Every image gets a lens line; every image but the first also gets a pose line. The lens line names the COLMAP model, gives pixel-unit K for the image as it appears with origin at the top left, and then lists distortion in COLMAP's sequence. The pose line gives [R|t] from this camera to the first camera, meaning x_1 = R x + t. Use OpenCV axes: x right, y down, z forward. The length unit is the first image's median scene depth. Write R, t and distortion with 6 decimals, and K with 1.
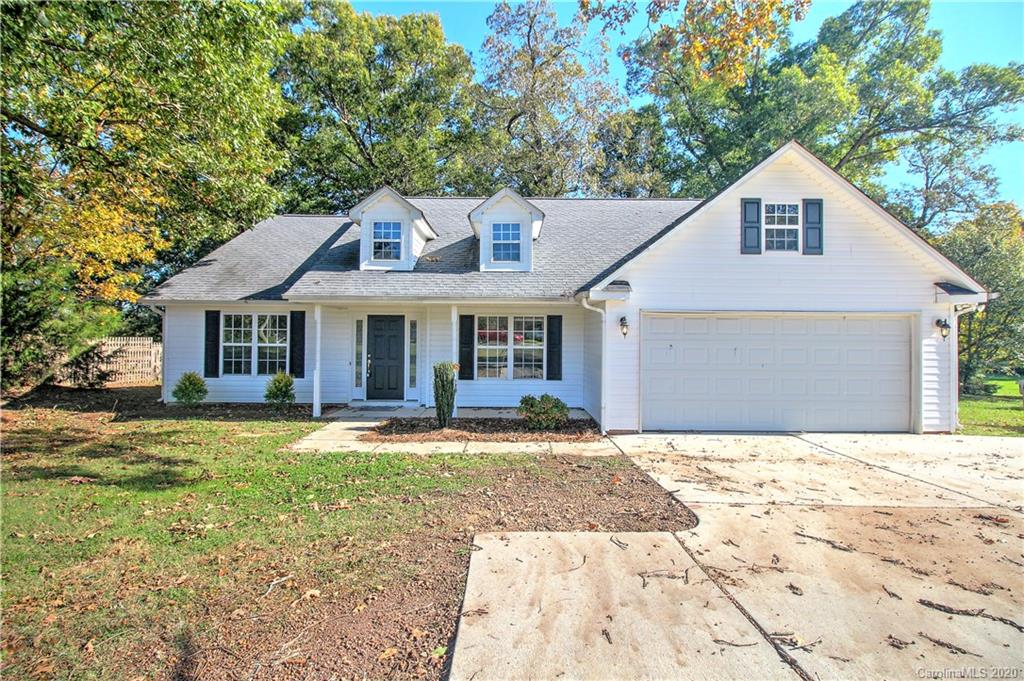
lens RADIAL K [[479.6, 0, 512.0], [0, 479.6, 340.5], [0, 0, 1]] dist [-0.009190, -0.000029]
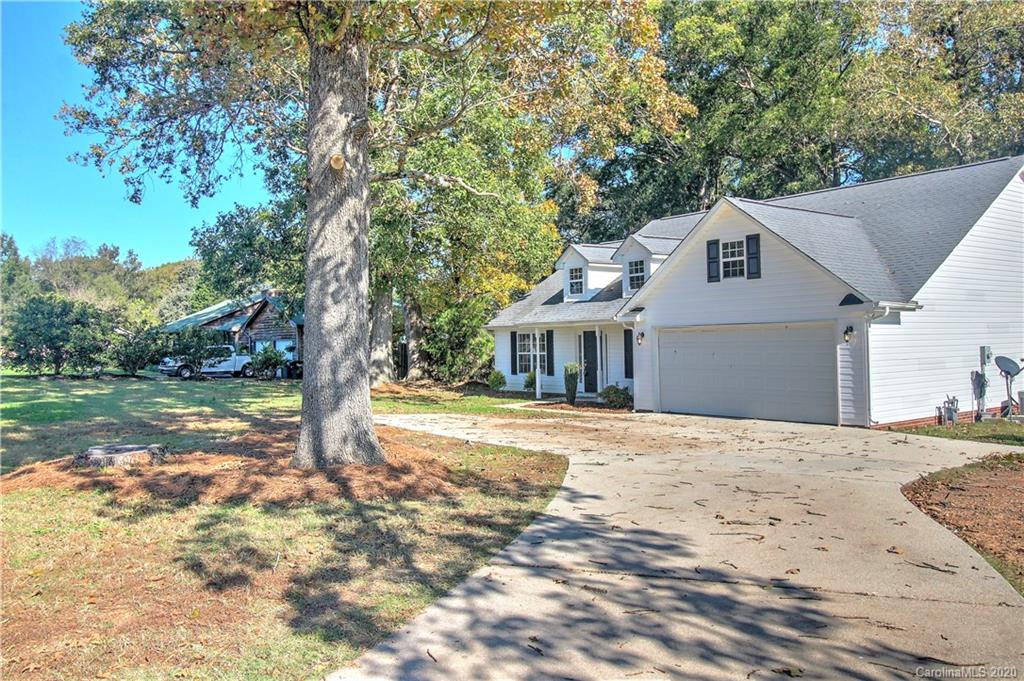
lens RADIAL K [[801.2, 0, 512.0], [0, 801.2, 340.5], [0, 0, 1]] dist [0.001261, 0.000086]
pose [[0.612203, -0.021562, -0.790406, 1.514520], [0.021686, 0.999710, -0.010475, -0.005868], [0.790403, -0.010727, 0.612493, -0.640414]]
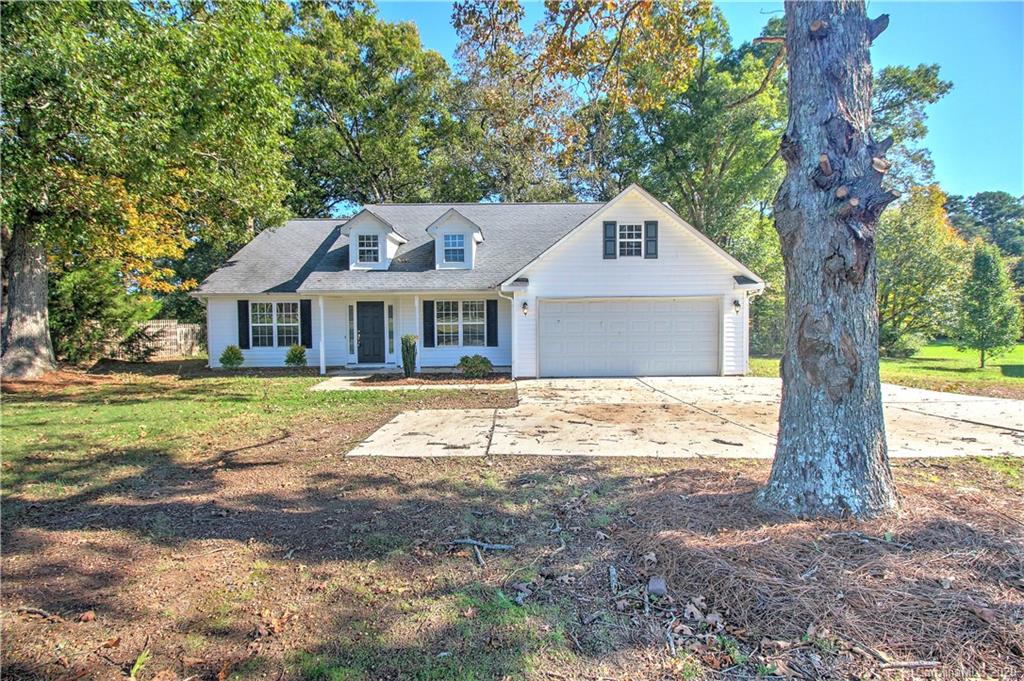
lens RADIAL K [[479.6, 0, 512.0], [0, 479.6, 340.5], [0, 0, 1]] dist [-0.009190, -0.000029]
pose [[0.999838, -0.017029, 0.005814, 0.142601], [0.016701, 0.998484, 0.052442, -0.007173], [-0.006698, -0.052337, 0.998607, -0.405329]]
